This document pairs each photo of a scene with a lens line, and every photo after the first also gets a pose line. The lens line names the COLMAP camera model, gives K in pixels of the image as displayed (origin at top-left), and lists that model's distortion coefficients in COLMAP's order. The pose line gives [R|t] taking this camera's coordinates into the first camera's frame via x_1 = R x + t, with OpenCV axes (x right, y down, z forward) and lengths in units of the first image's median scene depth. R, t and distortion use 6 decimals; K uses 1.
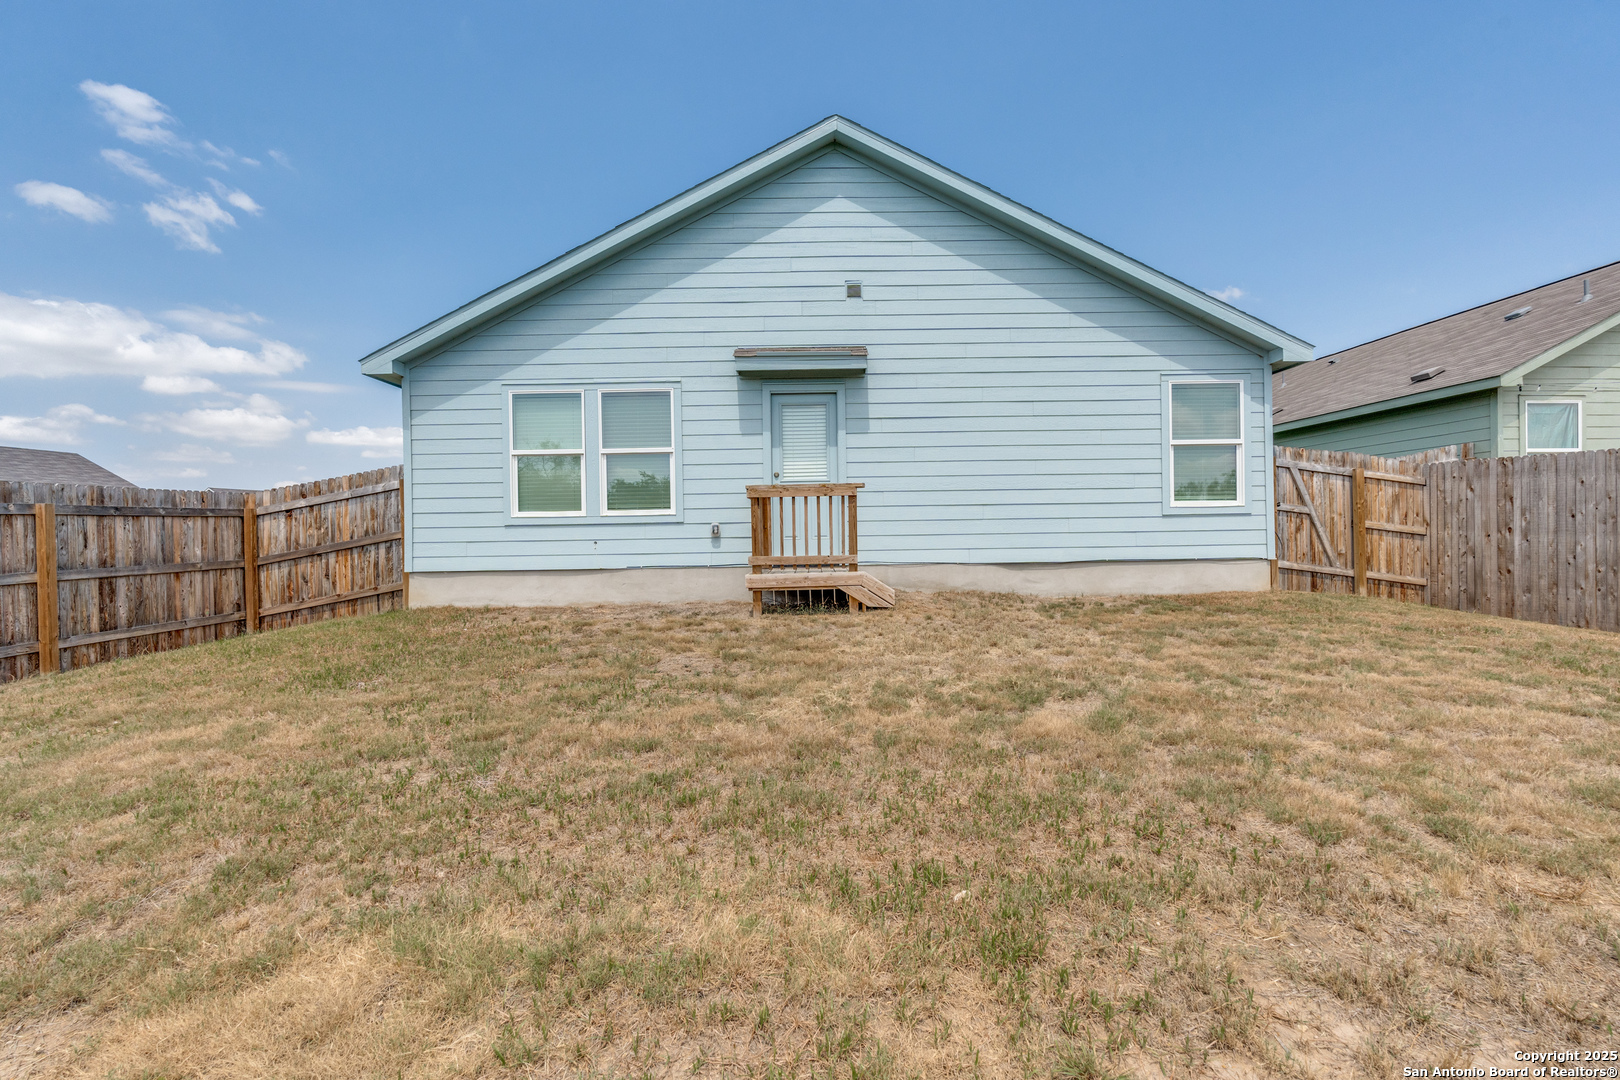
lens RADIAL K [[717.9, 0, 807.9], [0, 717.9, 540.0], [0, 0, 1]] dist [-0.002594, 0.000709]
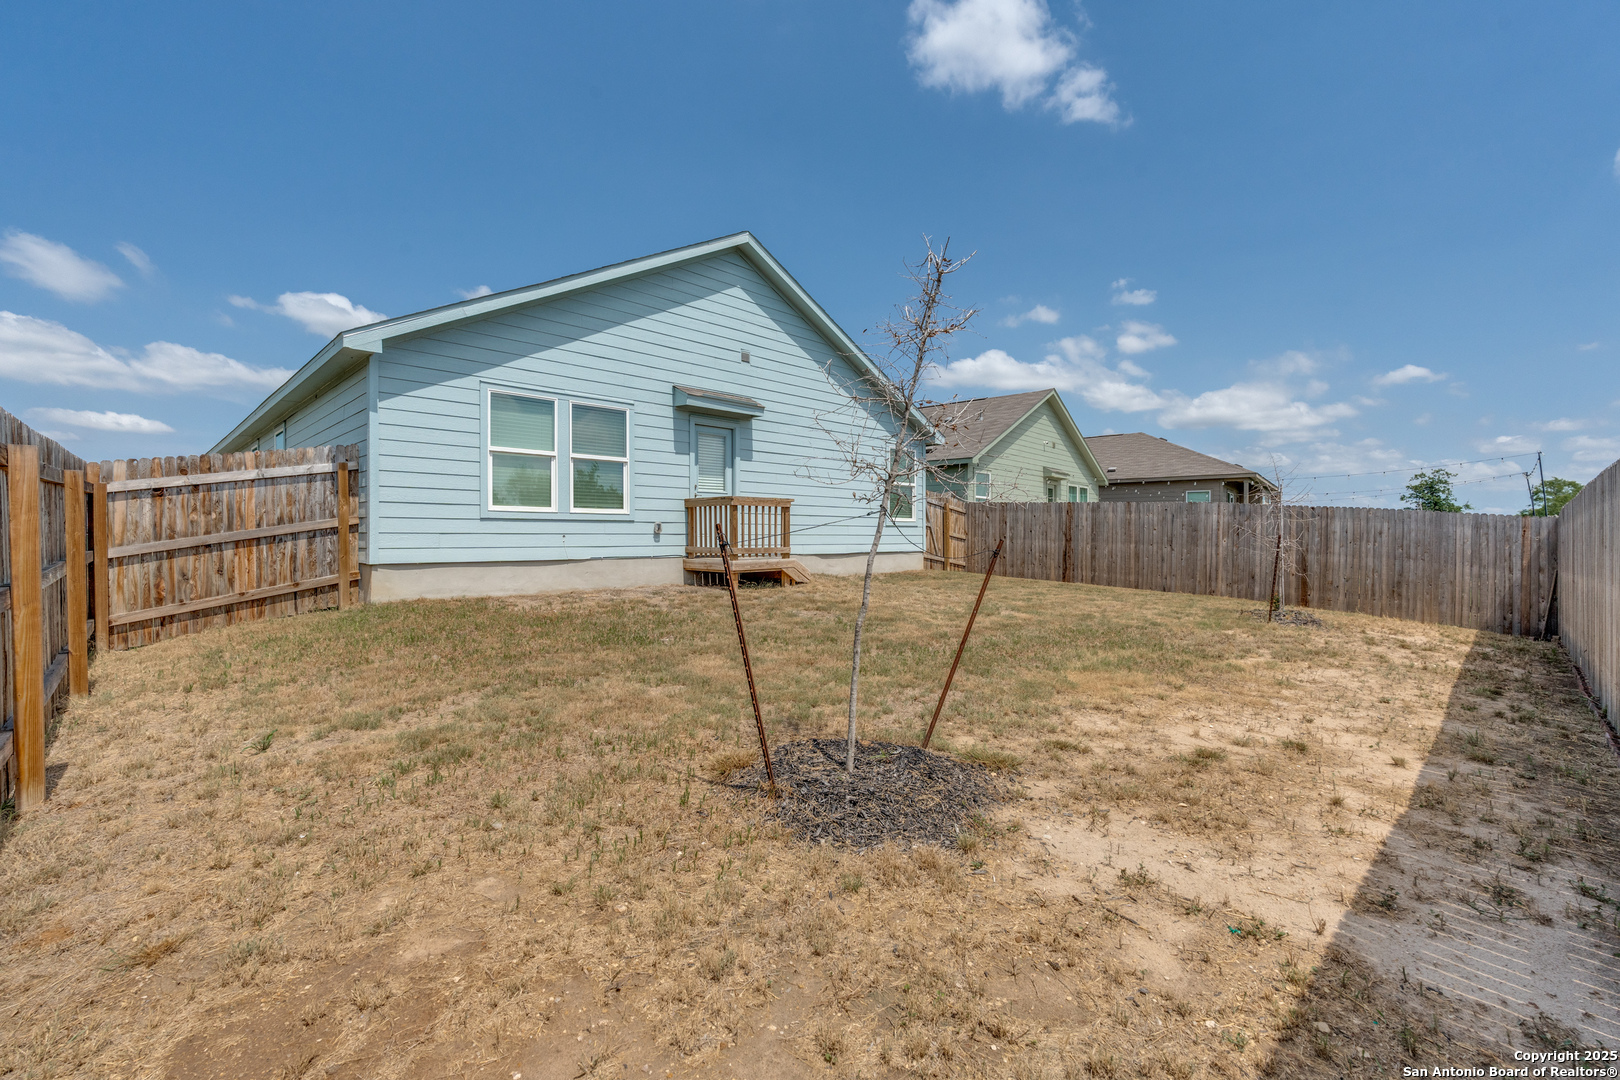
lens RADIAL K [[717.9, 0, 800.2], [0, 717.9, 544.2], [0, 0, 1]] dist [-0.002594, 0.000709]
pose [[0.709854, 0.009026, 0.704291, -0.825495], [-0.007254, 0.999959, -0.005504, 0.019535], [-0.704312, -0.001202, 0.709890, -0.057348]]
